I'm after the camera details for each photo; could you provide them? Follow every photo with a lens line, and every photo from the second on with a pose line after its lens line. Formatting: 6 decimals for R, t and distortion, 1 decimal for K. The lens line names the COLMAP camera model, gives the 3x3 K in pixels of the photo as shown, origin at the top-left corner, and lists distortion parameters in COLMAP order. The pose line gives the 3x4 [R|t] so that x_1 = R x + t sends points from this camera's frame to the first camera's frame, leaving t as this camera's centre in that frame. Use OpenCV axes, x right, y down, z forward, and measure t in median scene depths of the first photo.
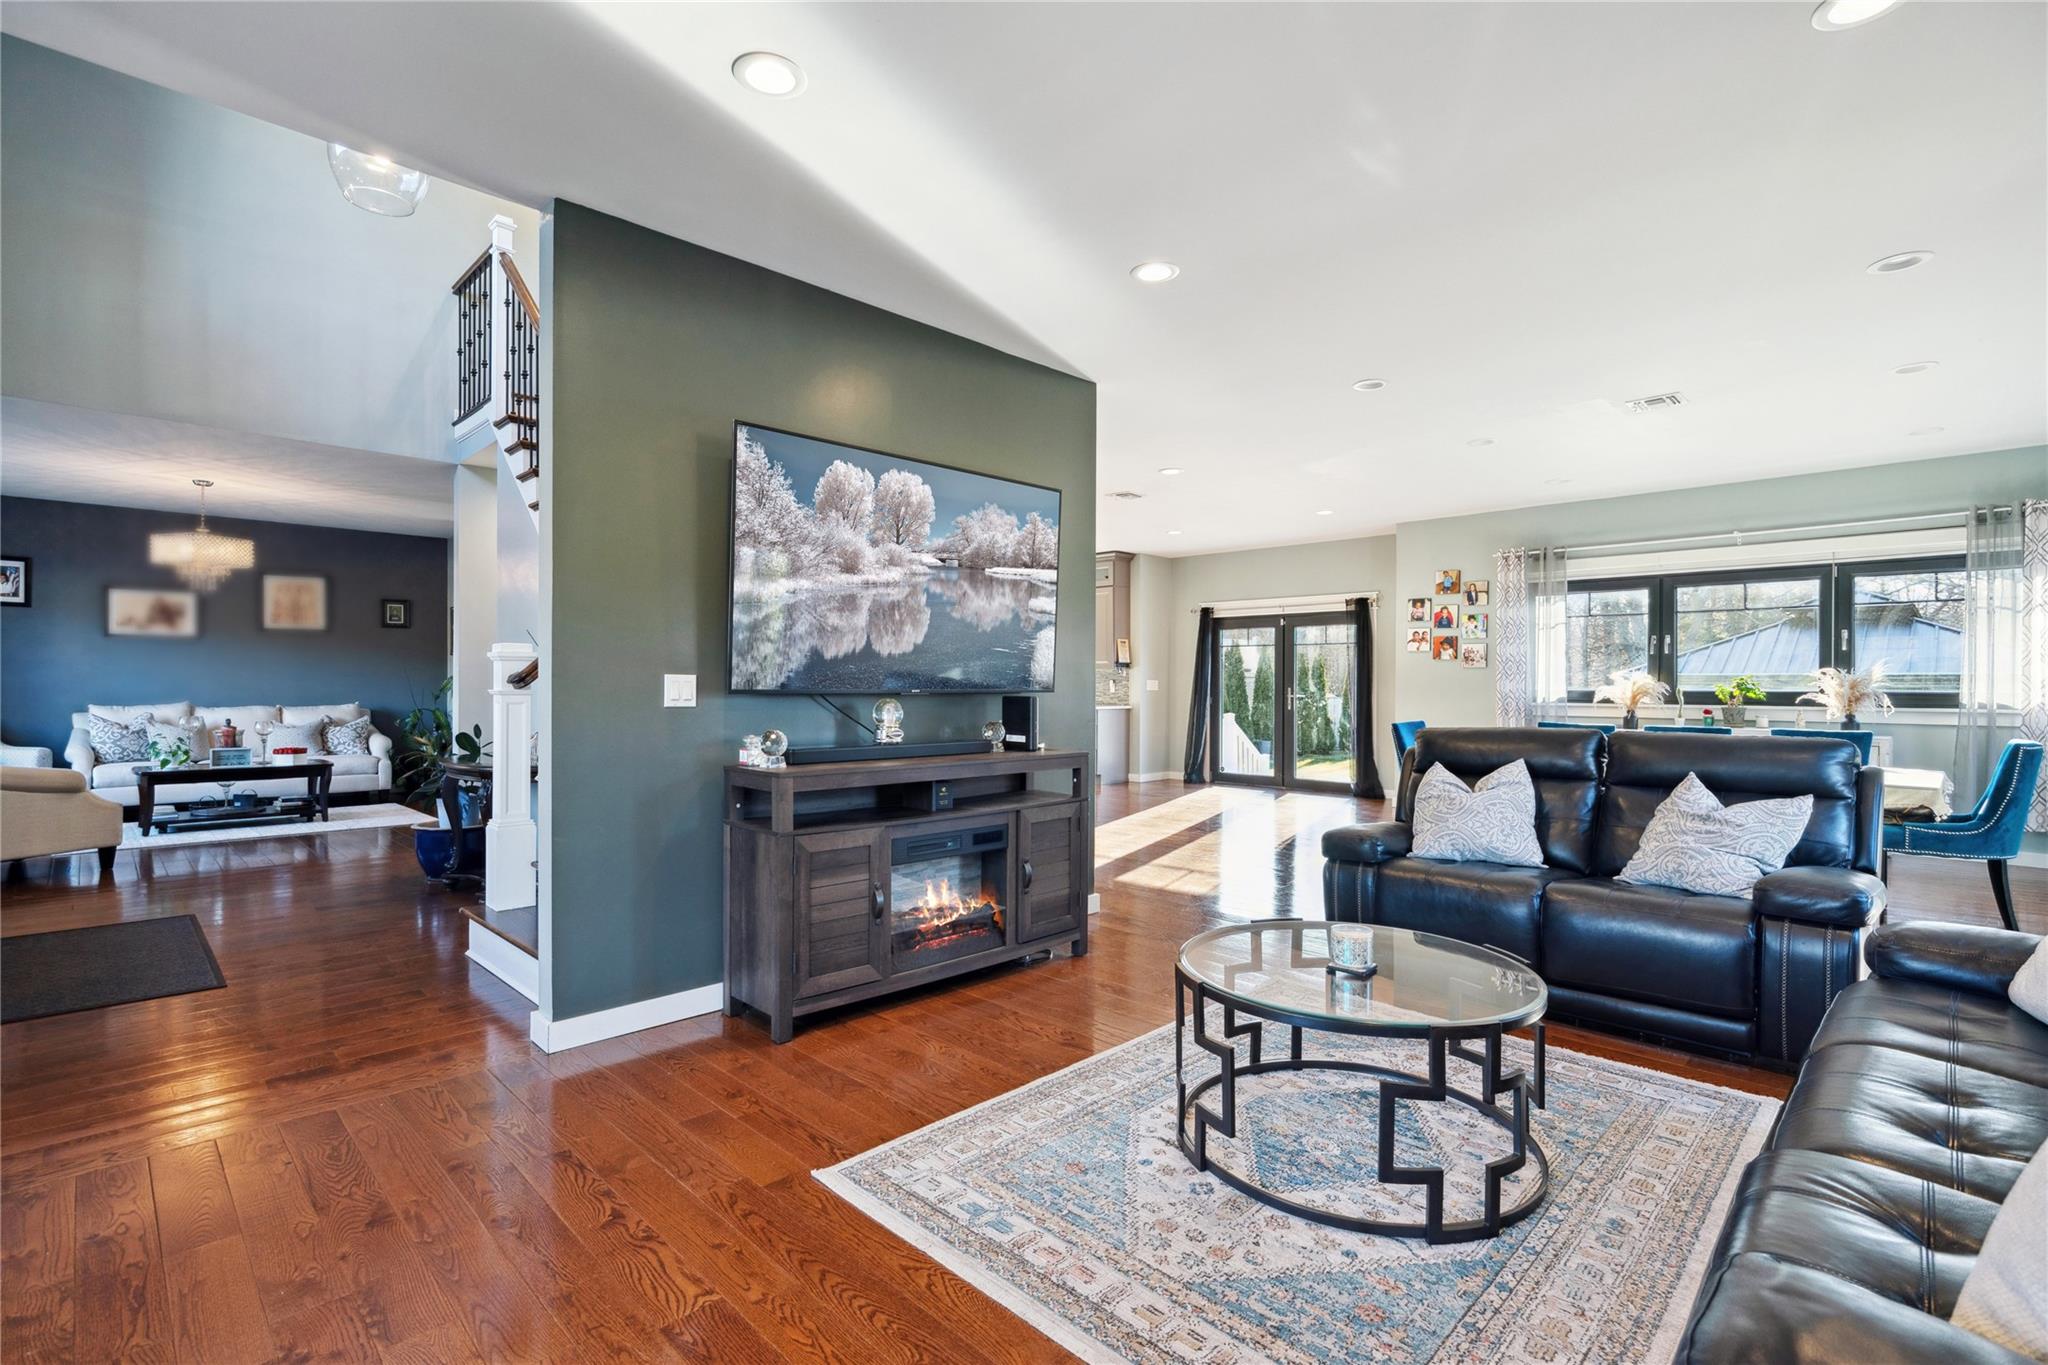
lens RADIAL K [[940.4, 0, 1016.5], [0, 940.4, 680.5], [0, 0, 1]] dist [-0.001399, 0.000728]
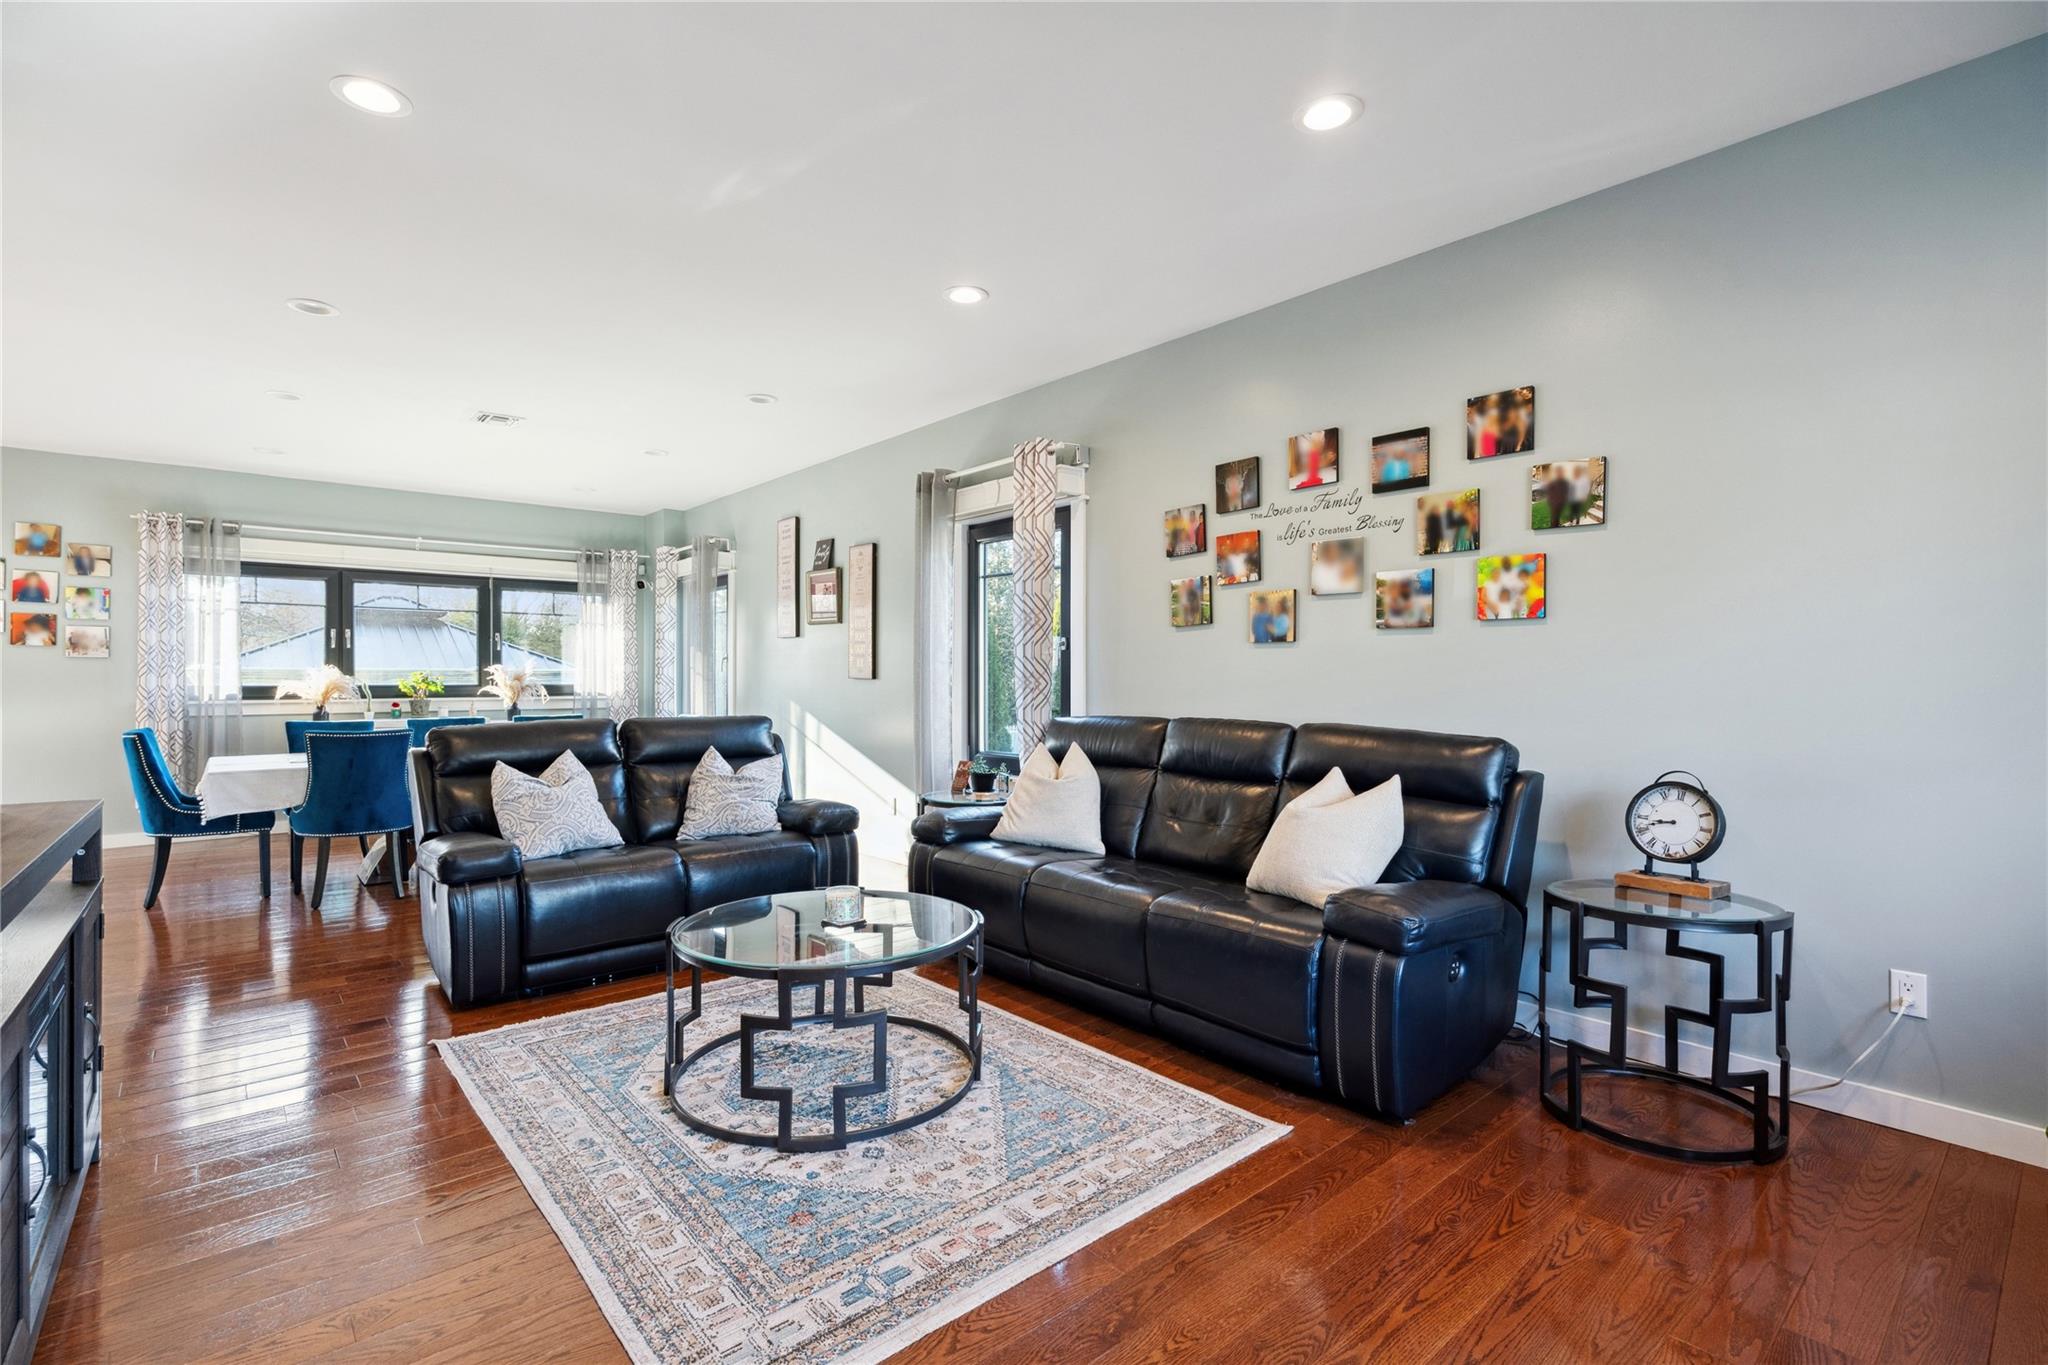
lens RADIAL K [[940.4, 0, 1016.5], [0, 940.4, 680.5], [0, 0, 1]] dist [-0.001399, 0.000728]
pose [[0.070307, -0.005017, 0.997513, -0.260852], [-0.000985, 0.999987, 0.005099, 0.000167], [-0.997525, -0.001341, 0.070301, 0.234529]]
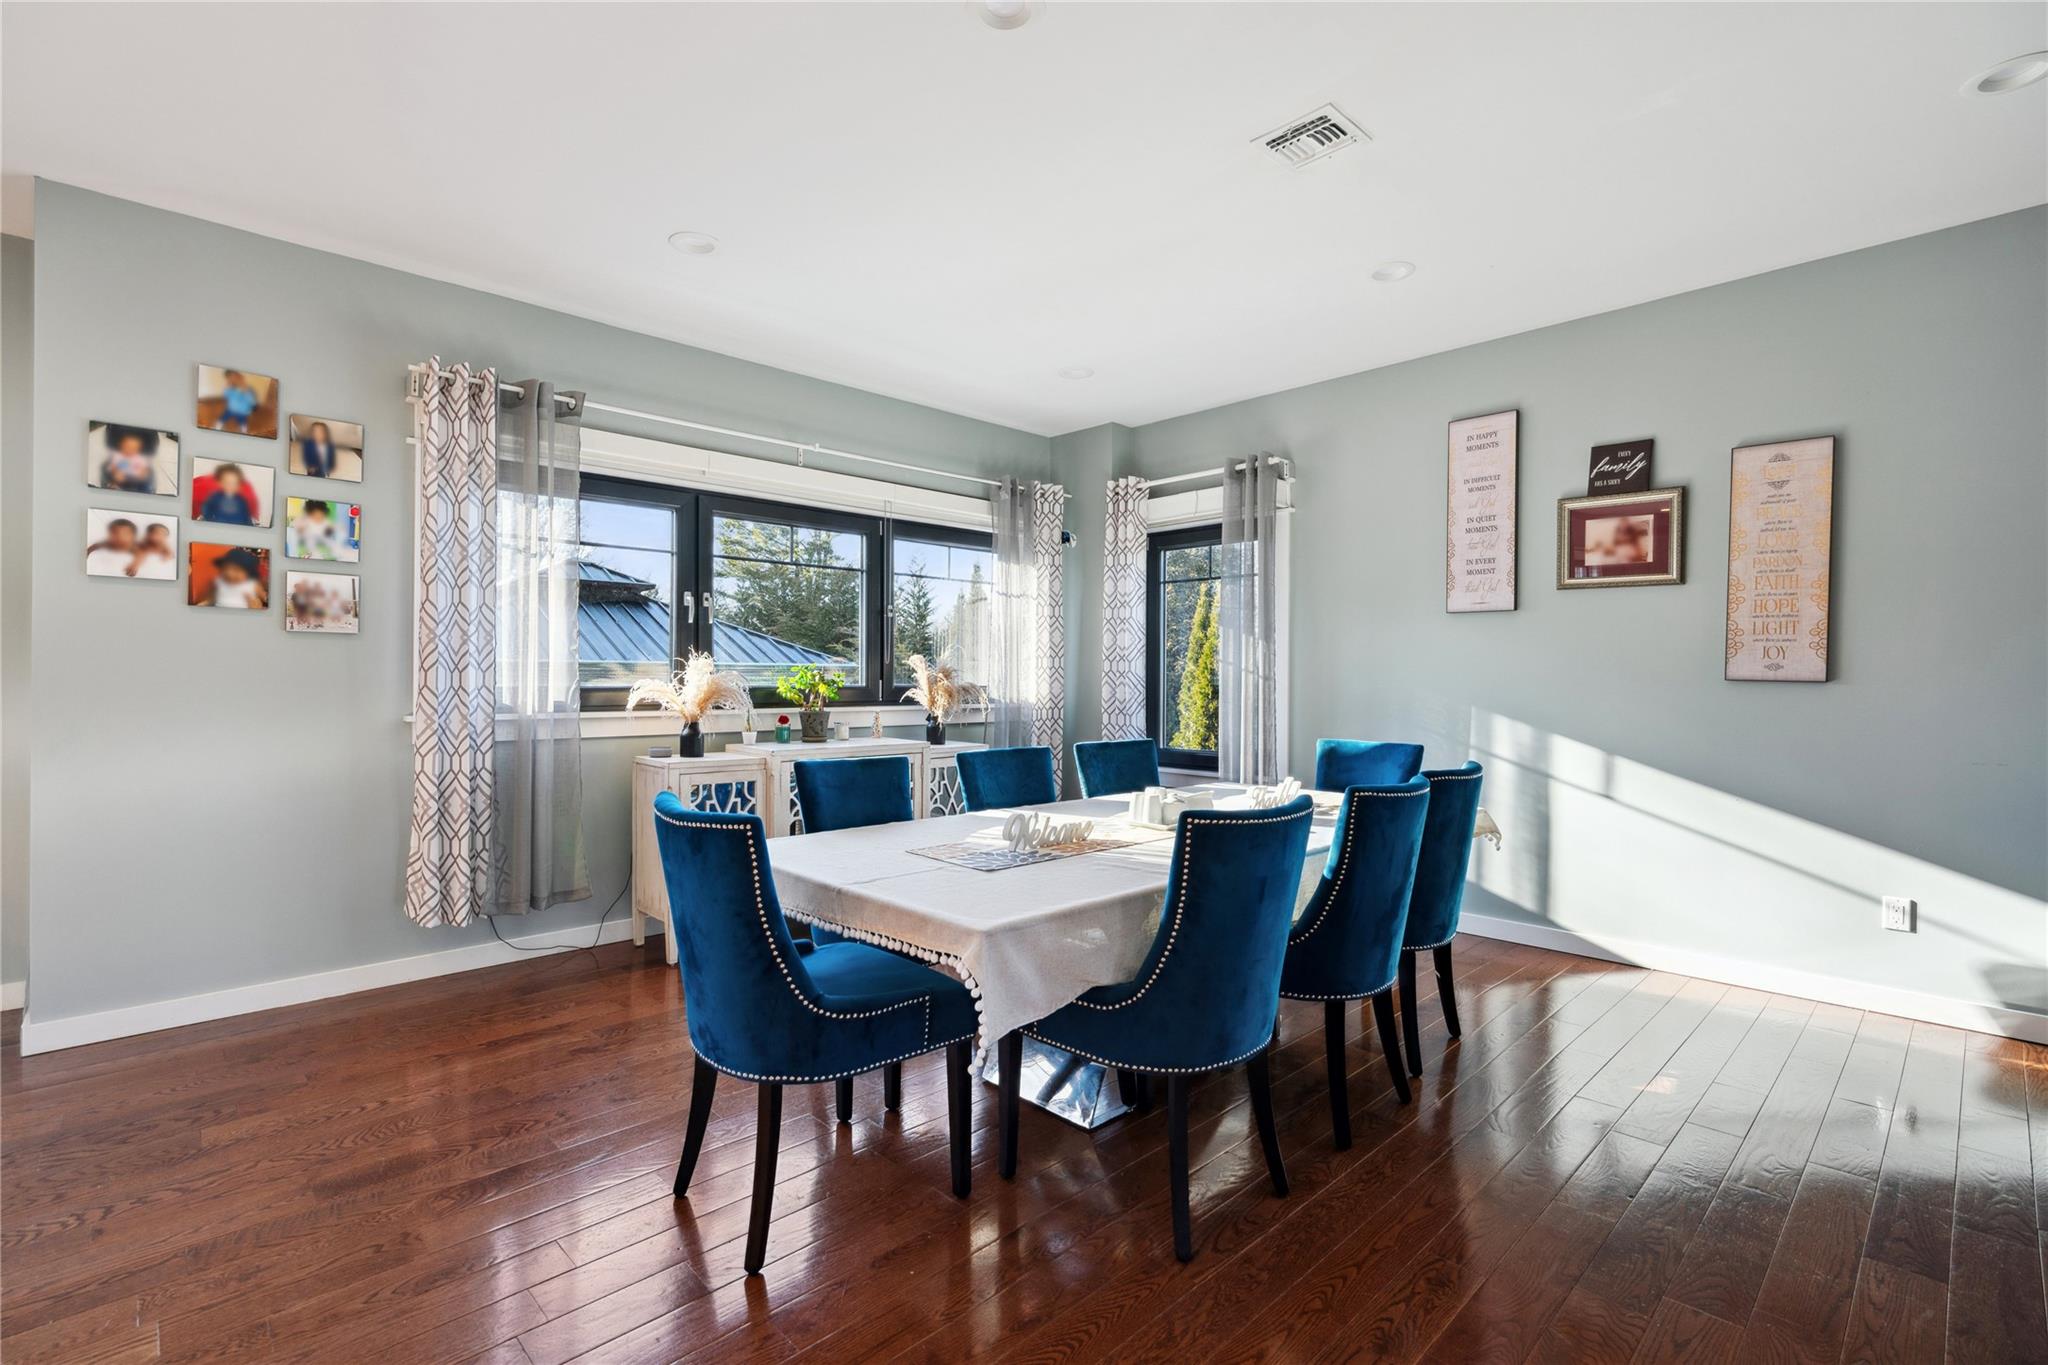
lens RADIAL K [[928.0, 0, 1015.2], [0, 928.0, 681.4], [0, 0, 1]] dist [-0.000930, 0.000182]
pose [[0.015307, -0.005622, 0.999867, 0.112721], [-0.007035, 0.999959, 0.005730, 0.003204], [-0.999858, -0.007122, 0.015267, 0.831834]]
